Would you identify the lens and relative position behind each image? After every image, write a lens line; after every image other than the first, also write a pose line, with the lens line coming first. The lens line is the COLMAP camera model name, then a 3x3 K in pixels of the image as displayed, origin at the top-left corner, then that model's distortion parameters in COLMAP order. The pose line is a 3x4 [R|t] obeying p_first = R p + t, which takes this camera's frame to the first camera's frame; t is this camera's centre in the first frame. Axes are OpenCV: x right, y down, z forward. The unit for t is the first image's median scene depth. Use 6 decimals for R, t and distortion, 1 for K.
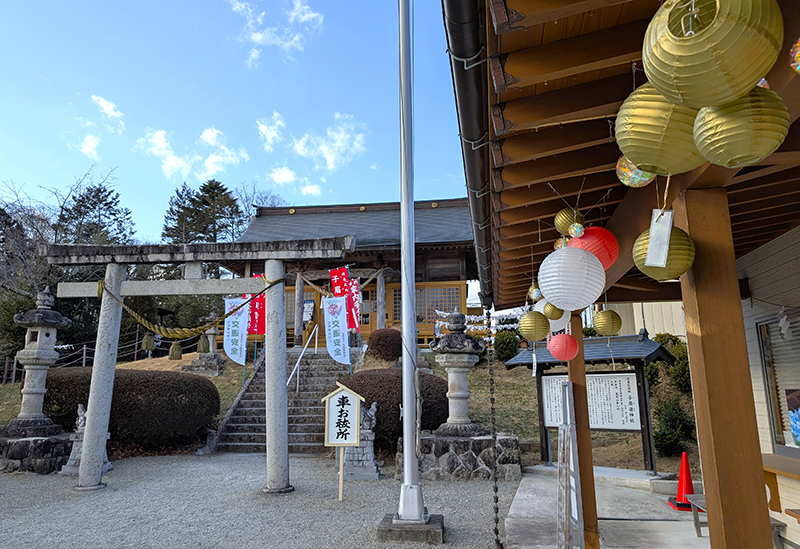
lens RADIAL K [[558.9, 0, 400.0], [0, 558.9, 274.5], [0, 0, 1]] dist [0.003961, -0.001149]
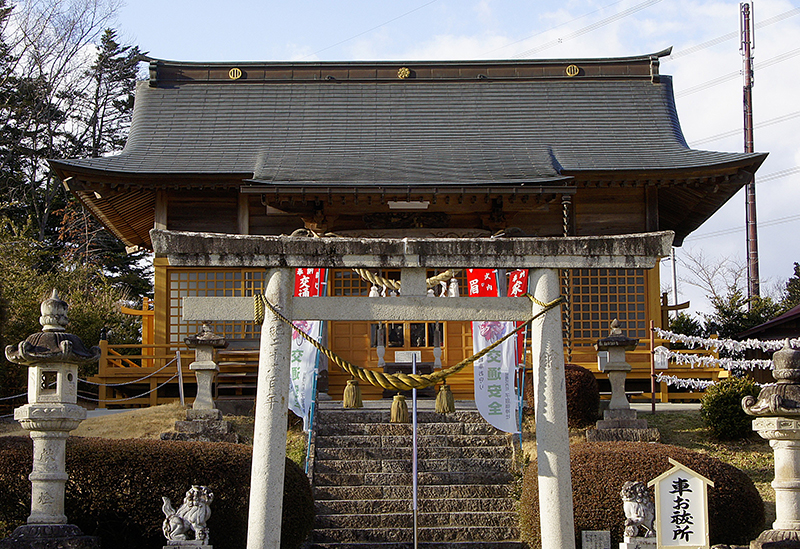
lens RADIAL K [[1713.2, 0, 400.0], [0, 1713.2, 274.5], [0, 0, 1]] dist [0.059664, 0.105170]
pose [[0.994640, 0.015966, 0.102154, -0.578988], [-0.022519, 0.997740, 0.063313, -0.137084], [-0.100912, -0.065274, 0.992752, -0.904751]]
